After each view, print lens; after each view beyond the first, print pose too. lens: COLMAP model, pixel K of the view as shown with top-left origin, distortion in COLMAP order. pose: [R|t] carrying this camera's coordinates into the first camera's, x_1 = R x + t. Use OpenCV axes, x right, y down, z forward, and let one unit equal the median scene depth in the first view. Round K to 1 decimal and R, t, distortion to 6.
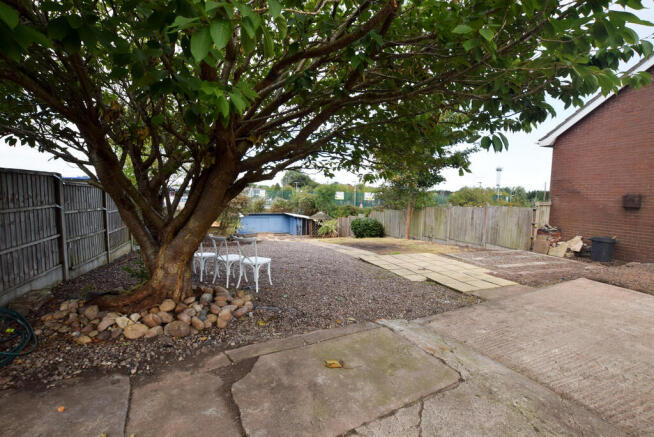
lens RADIAL K [[289.8, 0, 327.0], [0, 289.8, 218.5], [0, 0, 1]] dist [-0.028744, 0.000233]
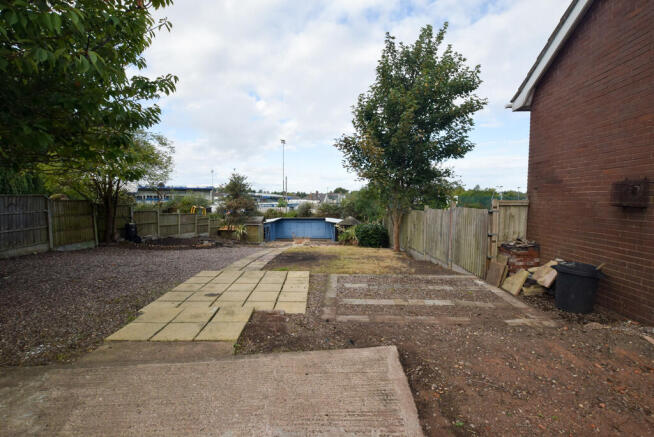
lens RADIAL K [[289.8, 0, 327.0], [0, 289.8, 218.5], [0, 0, 1]] dist [-0.028744, 0.000233]
pose [[0.944883, 0.005223, -0.327368, 0.324446], [-0.011442, 0.999789, -0.017075, -0.001728], [0.327209, 0.019880, 0.944743, 0.161973]]
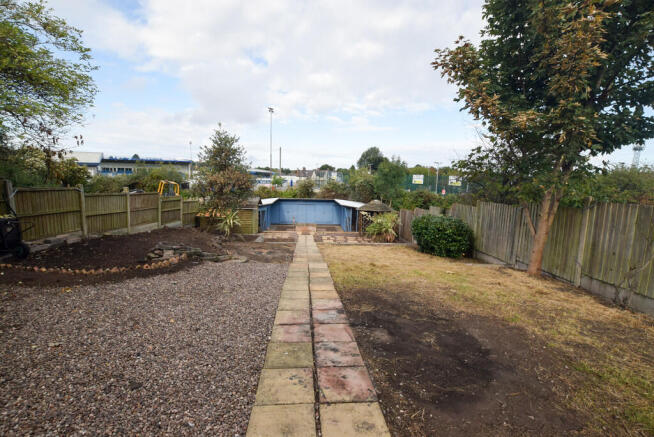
lens RADIAL K [[289.8, 0, 327.0], [0, 289.8, 218.5], [0, 0, 1]] dist [-0.028744, 0.000233]
pose [[0.962374, 0.046110, -0.267788, 0.081652], [-0.031458, 0.997777, 0.058751, -0.024852], [0.269902, -0.048117, 0.961685, 0.464023]]
